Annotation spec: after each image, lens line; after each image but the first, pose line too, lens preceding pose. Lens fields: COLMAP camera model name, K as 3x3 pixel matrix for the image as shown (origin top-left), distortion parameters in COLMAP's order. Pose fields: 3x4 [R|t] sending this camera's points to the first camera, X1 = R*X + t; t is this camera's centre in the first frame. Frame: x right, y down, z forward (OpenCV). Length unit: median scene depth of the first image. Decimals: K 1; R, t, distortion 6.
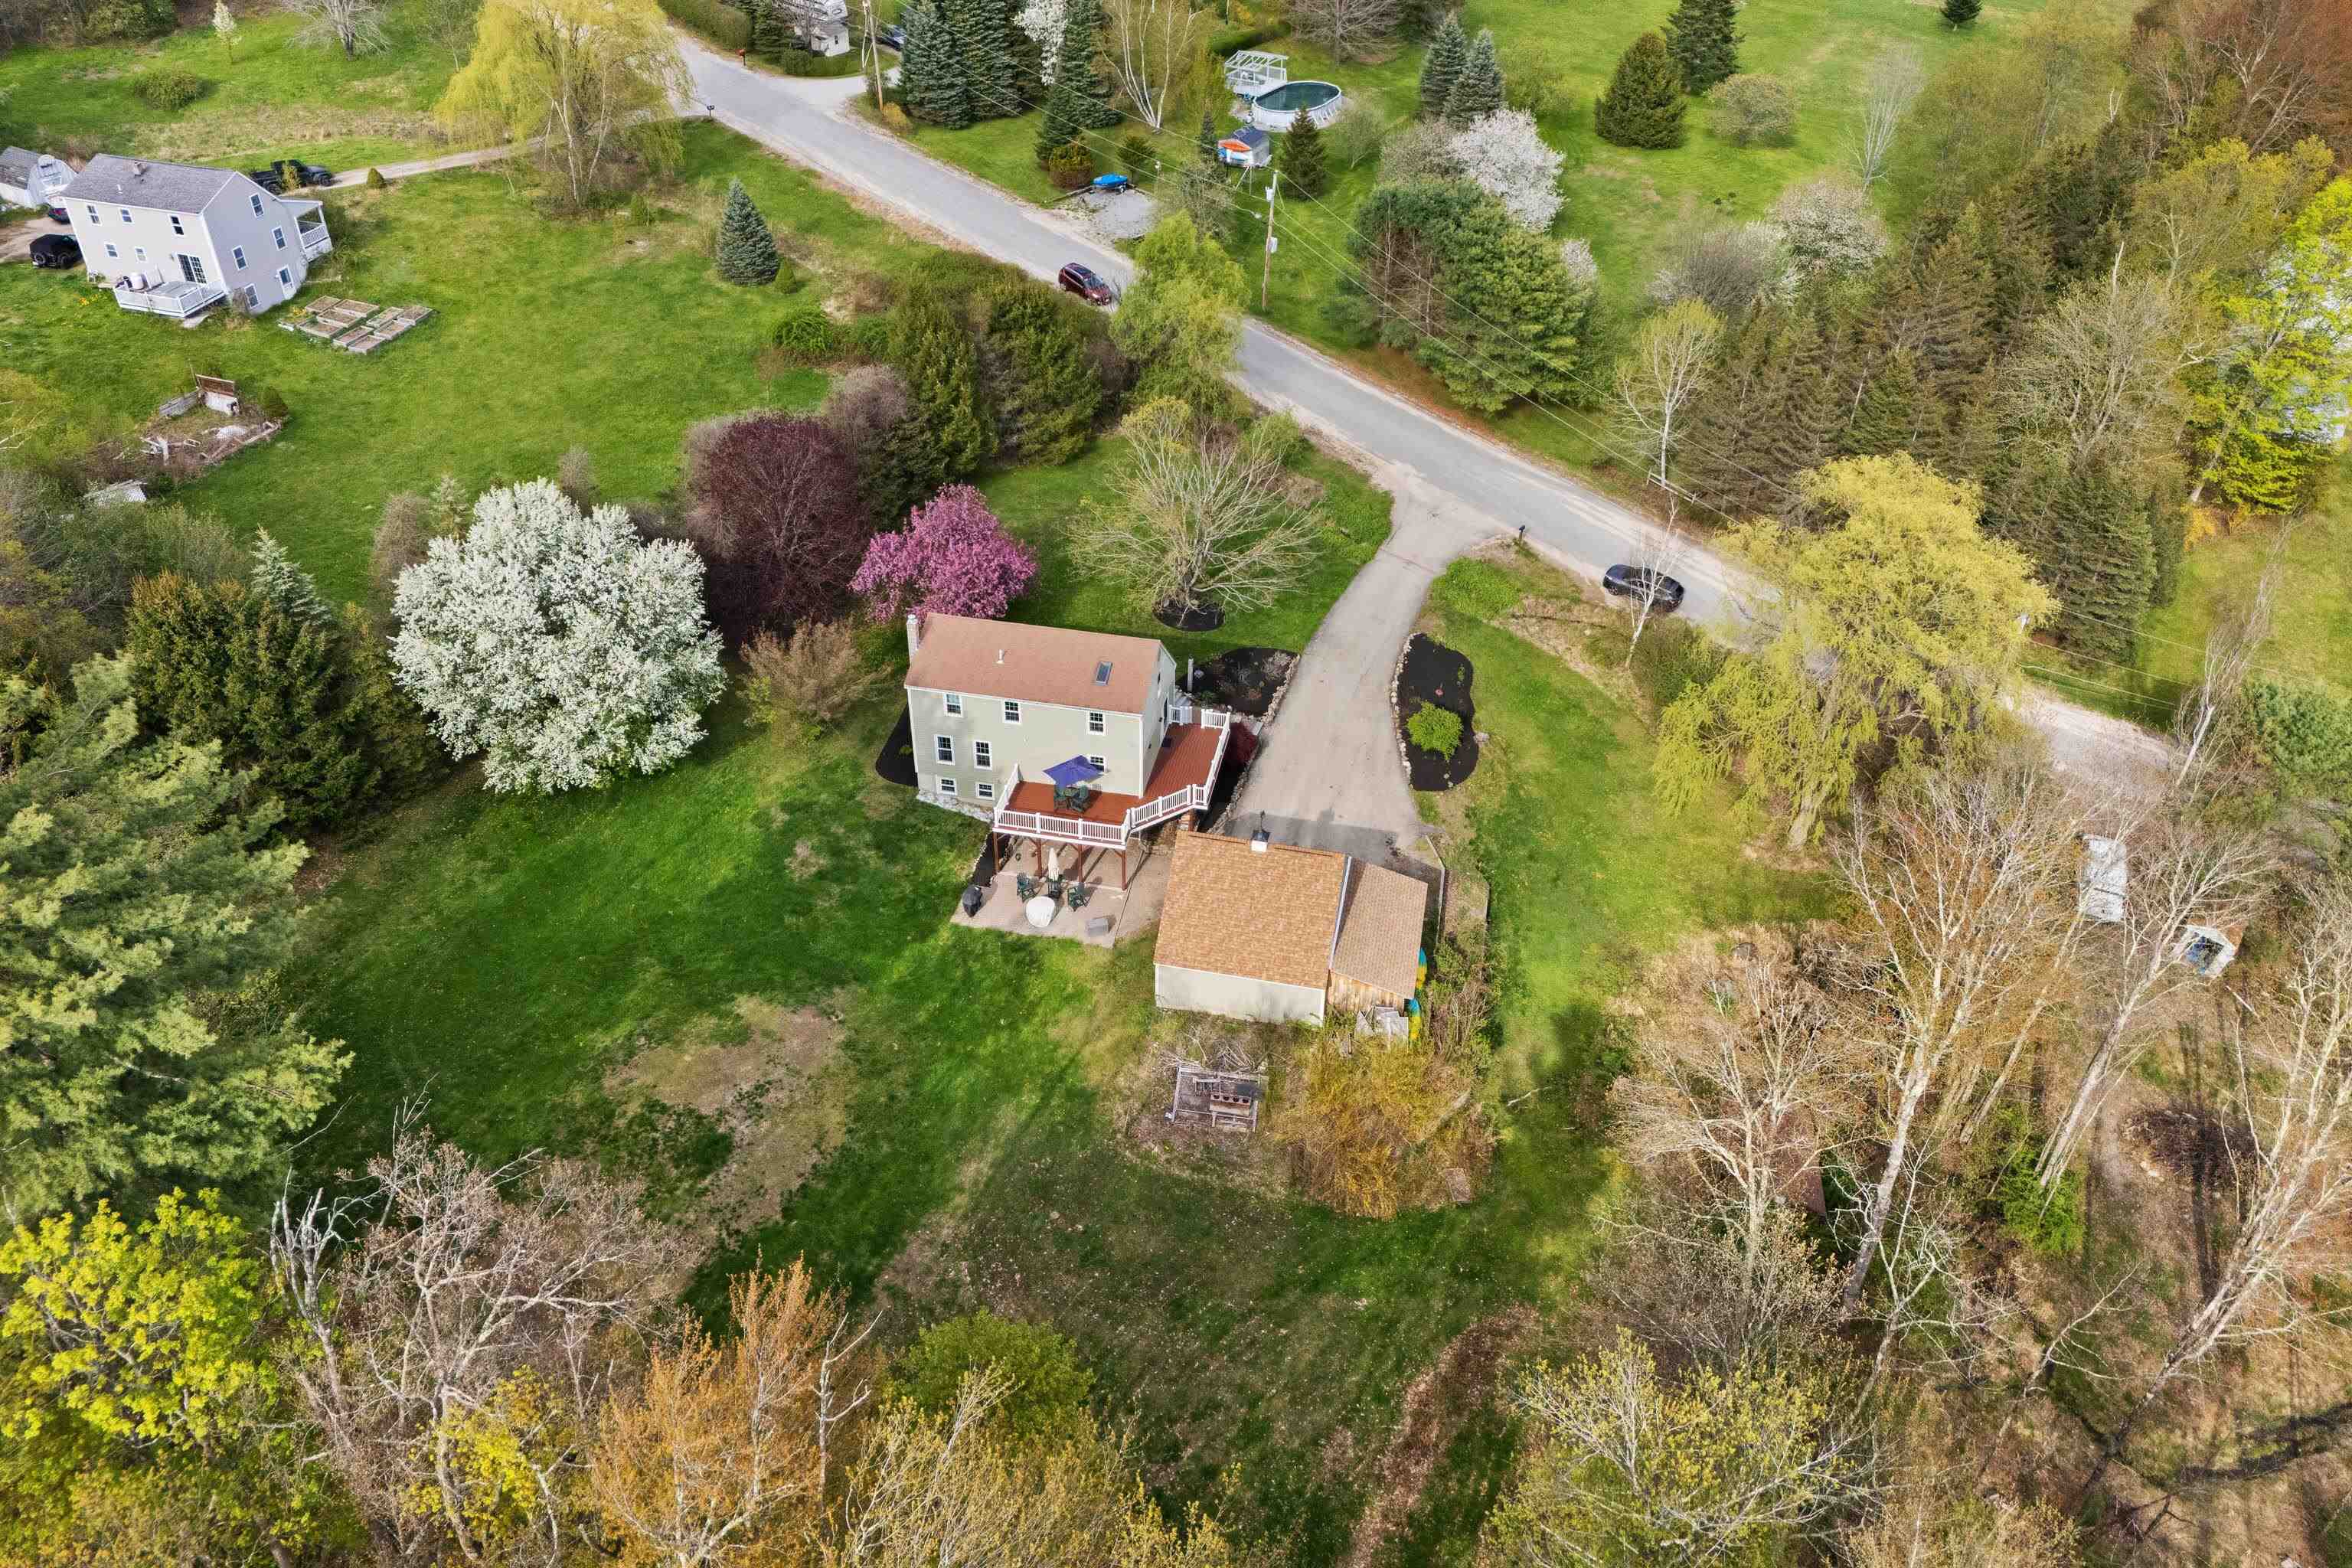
lens RADIAL K [[1725.7, 0, 1176.0], [0, 1725.7, 784.0], [0, 0, 1]] dist [0.097930, -0.155453]
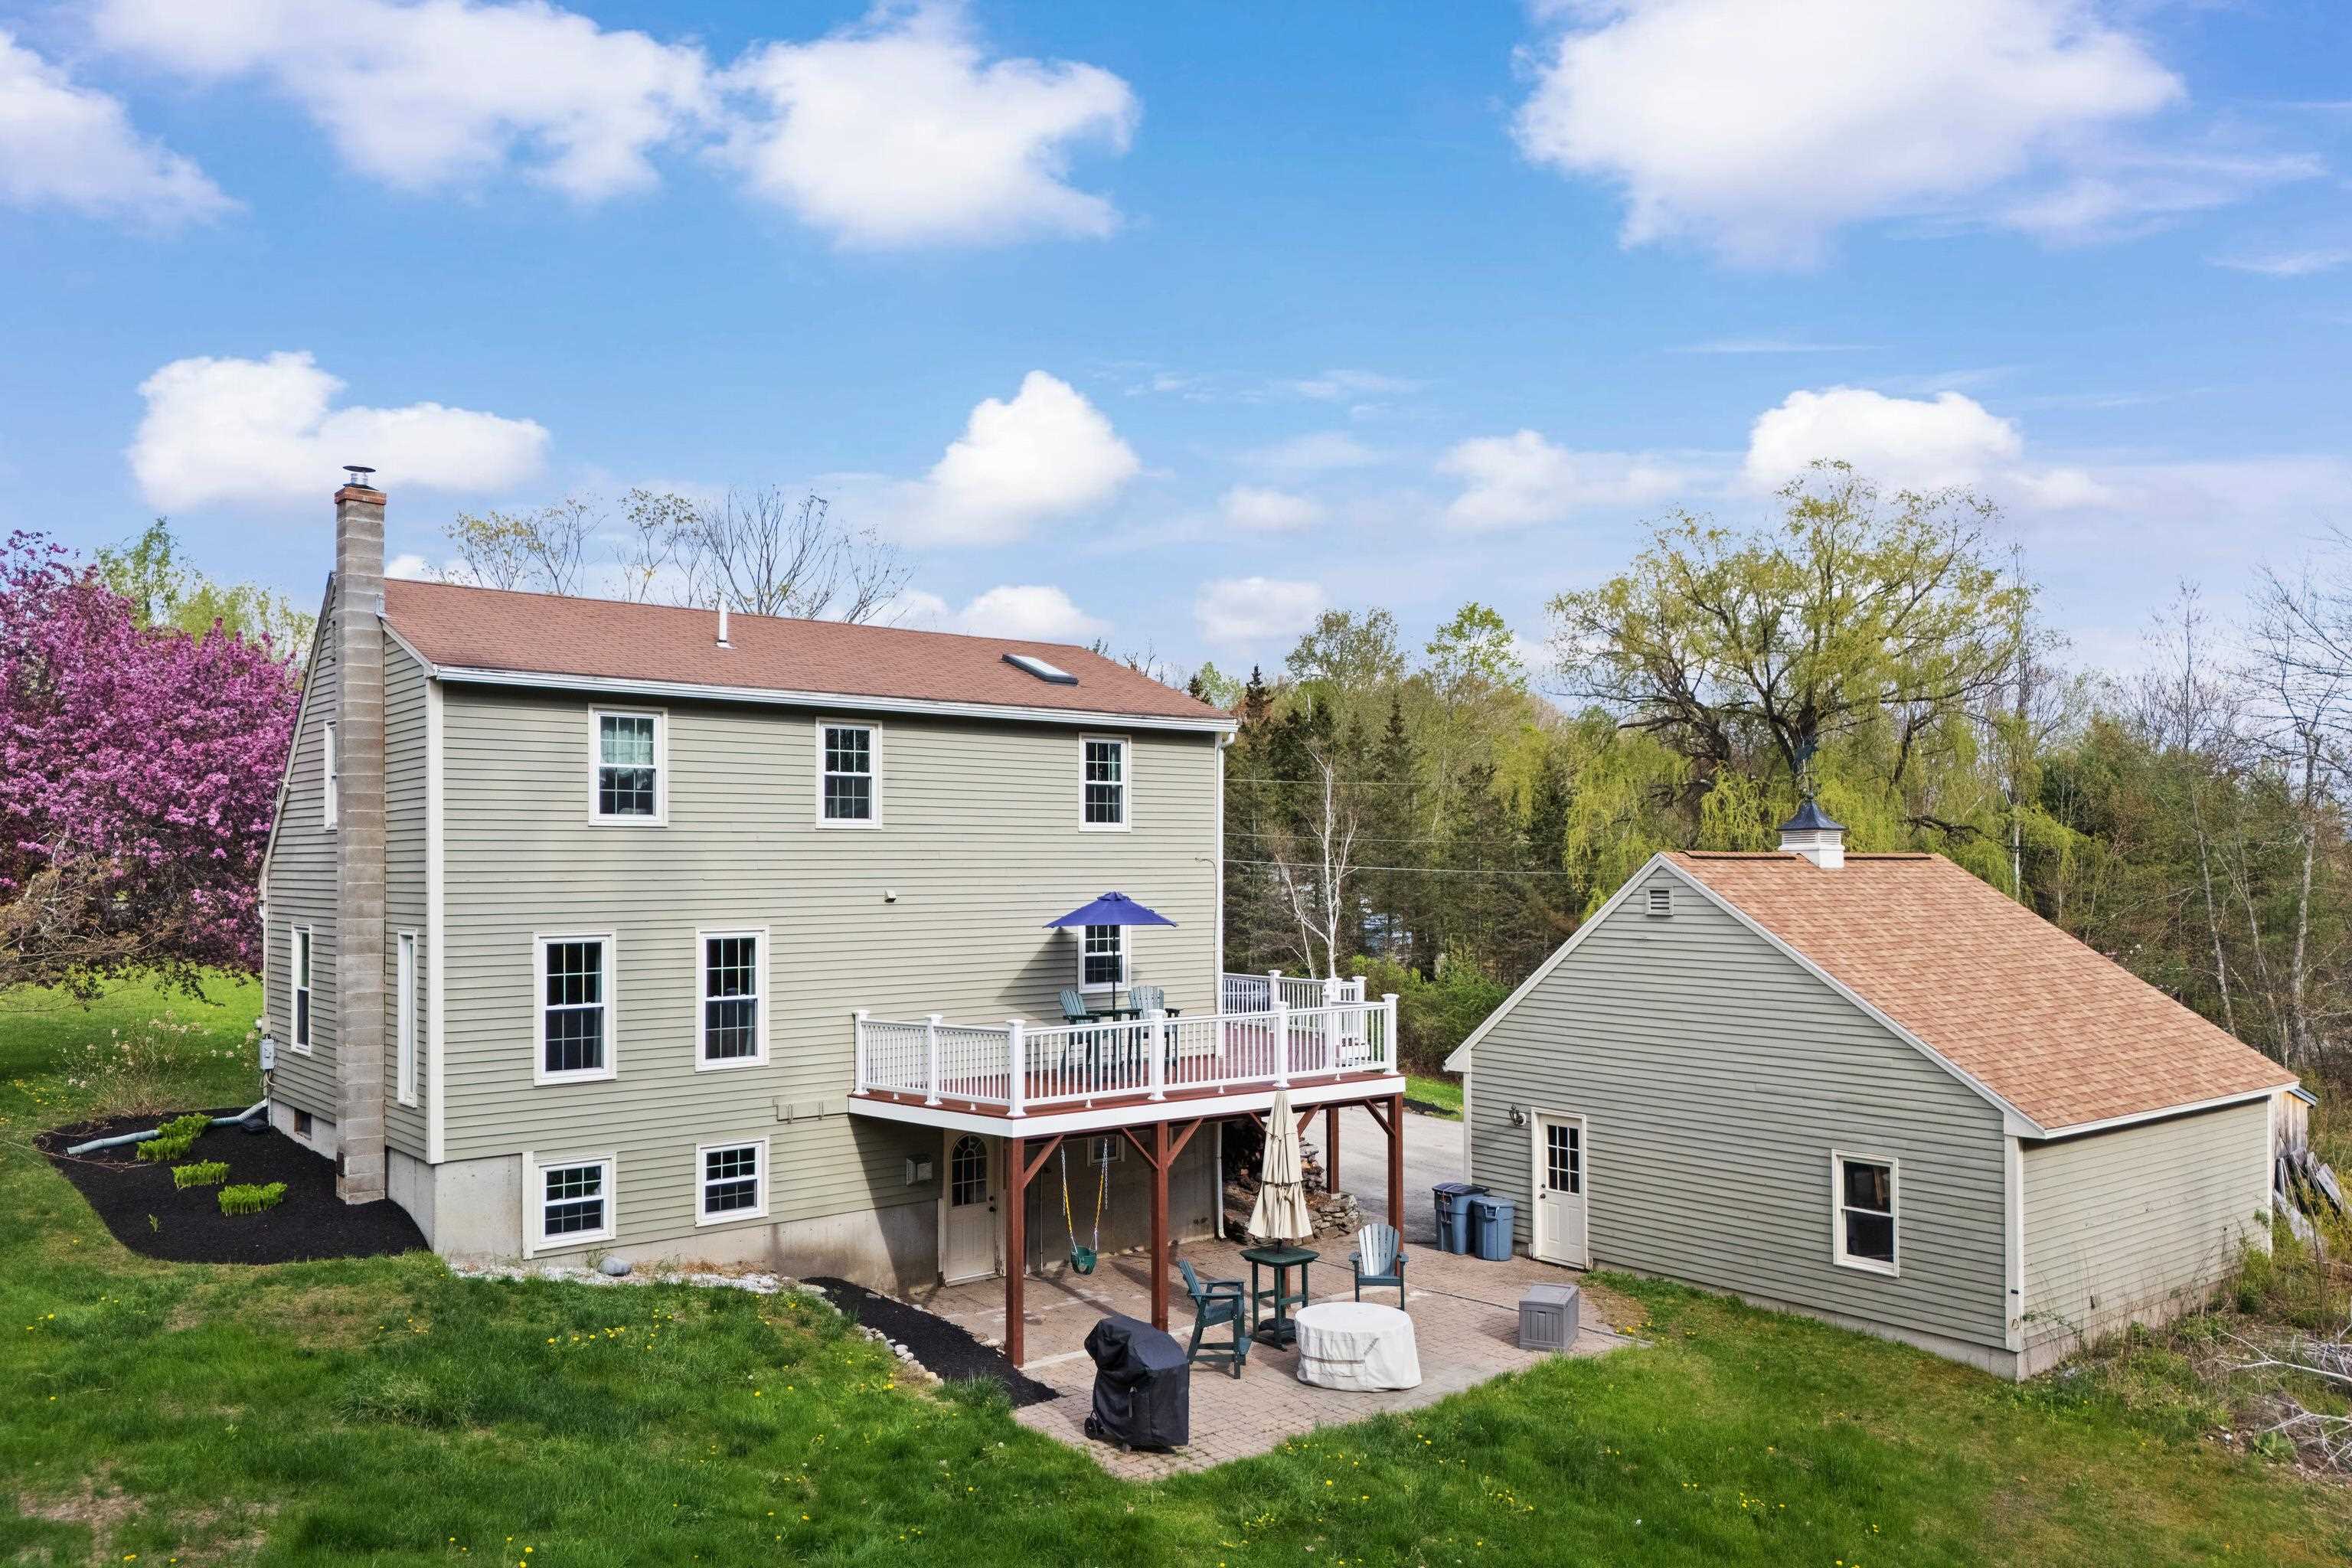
lens RADIAL K [[1737.7, 0, 1180.8], [0, 1737.7, 850.7], [0, 0, 1]] dist [0.142041, -0.384626]
pose [[0.631084, -0.006294, 0.775689, -0.270496], [0.485364, 0.783242, -0.388527, 0.098645], [-0.605107, 0.621685, 0.497346, 0.819269]]
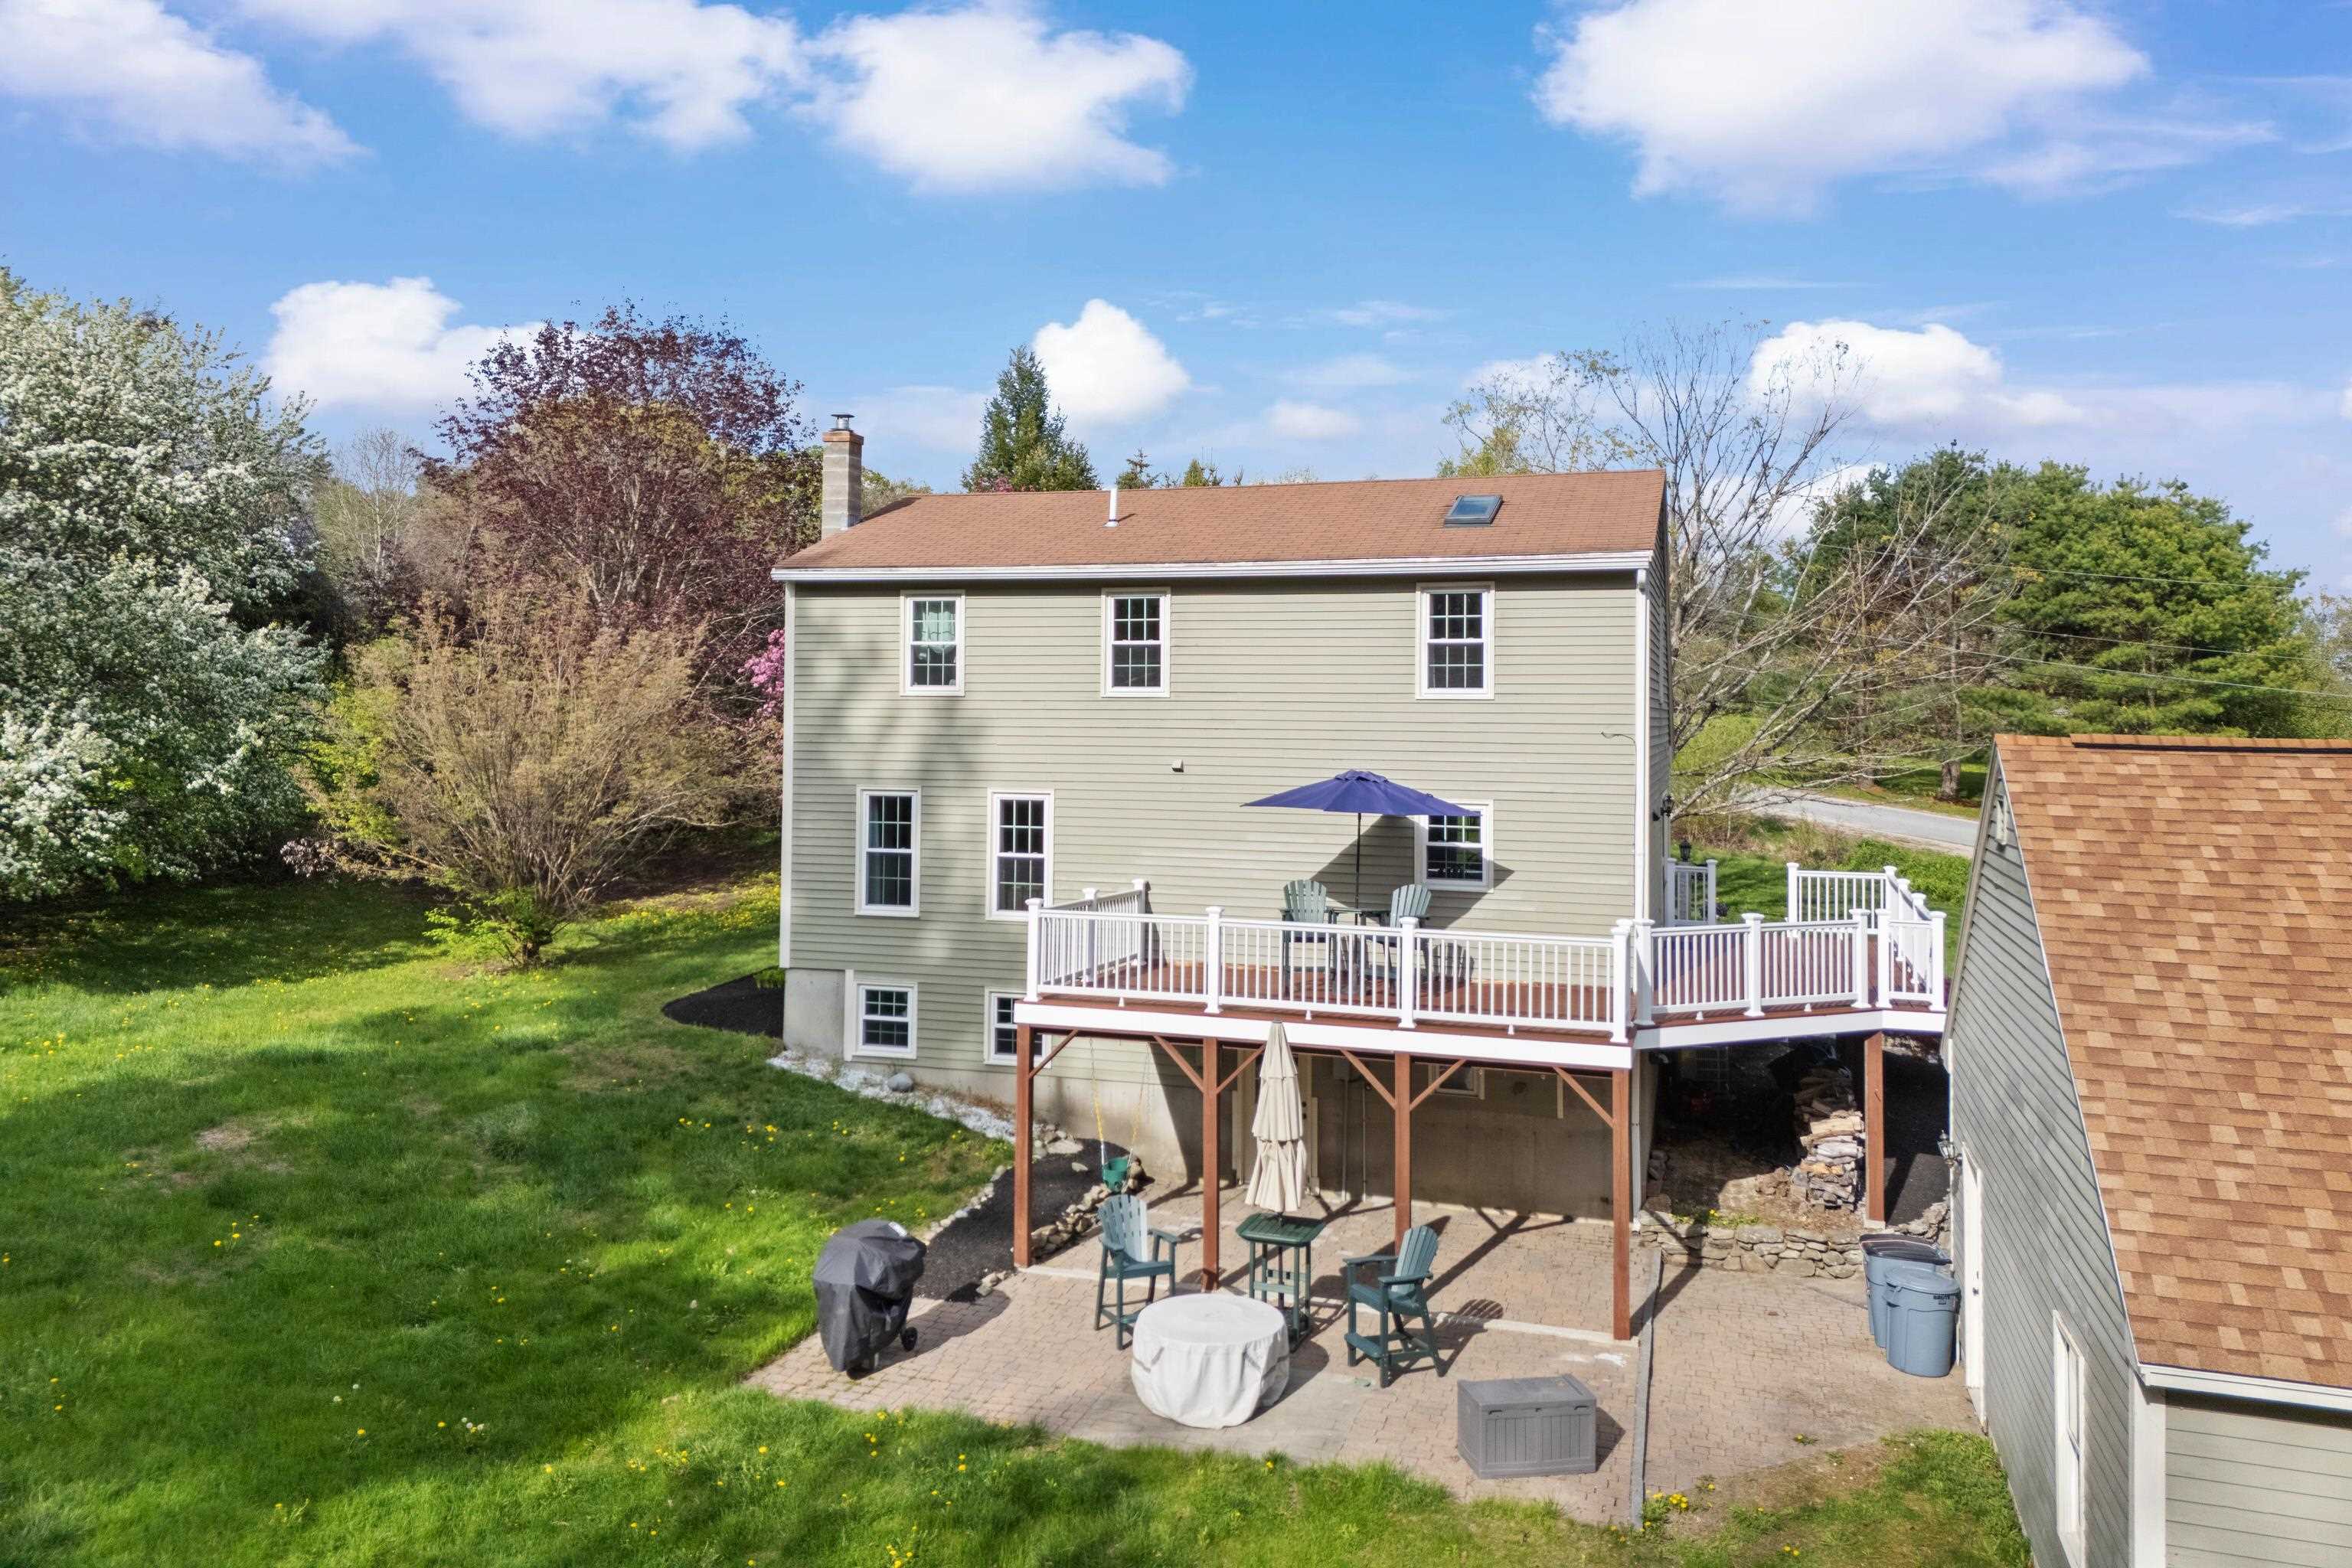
lens RADIAL K [[1737.6, 0, 1156.3], [0, 1737.6, 659.4], [0, 0, 1]] dist [0.153054, -0.153862]
pose [[0.993520, -0.004968, -0.113550, -0.059053], [-0.068964, 0.767769, -0.637005, 0.133675], [0.090345, 0.640708, 0.762451, 0.772896]]
